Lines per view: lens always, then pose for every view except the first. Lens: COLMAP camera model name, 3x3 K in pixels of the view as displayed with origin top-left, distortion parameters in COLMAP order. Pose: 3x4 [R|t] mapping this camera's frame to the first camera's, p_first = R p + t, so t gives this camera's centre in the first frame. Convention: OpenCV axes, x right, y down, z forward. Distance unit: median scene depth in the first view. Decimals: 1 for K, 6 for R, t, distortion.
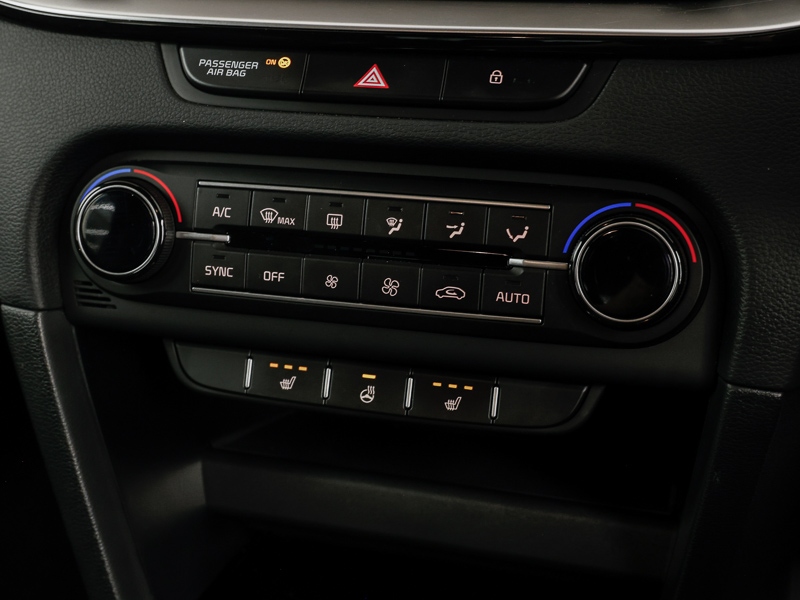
lens RADIAL K [[1215.4, 0, 400.0], [0, 1215.4, 300.0], [0, 0, 1]] dist [-0.022414, -0.082228]
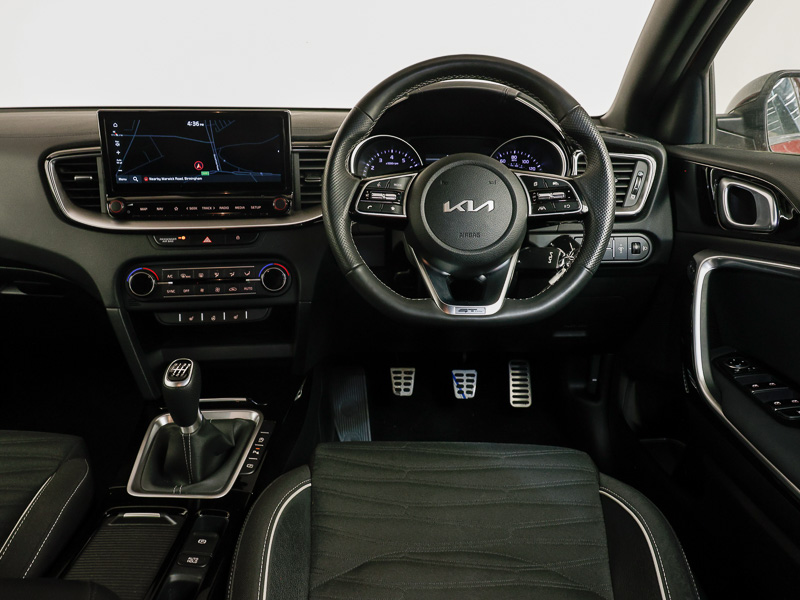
lens RADIAL K [[560.1, 0, 389.8], [0, 560.1, 301.8], [0, 0, 1]] dist [-0.026042, 0.000251]
pose [[0.913669, -0.119011, 0.388645, -0.209204], [0.131930, 0.991237, -0.006618, 0.116245], [-0.384452, 0.057321, 0.921364, -0.944312]]
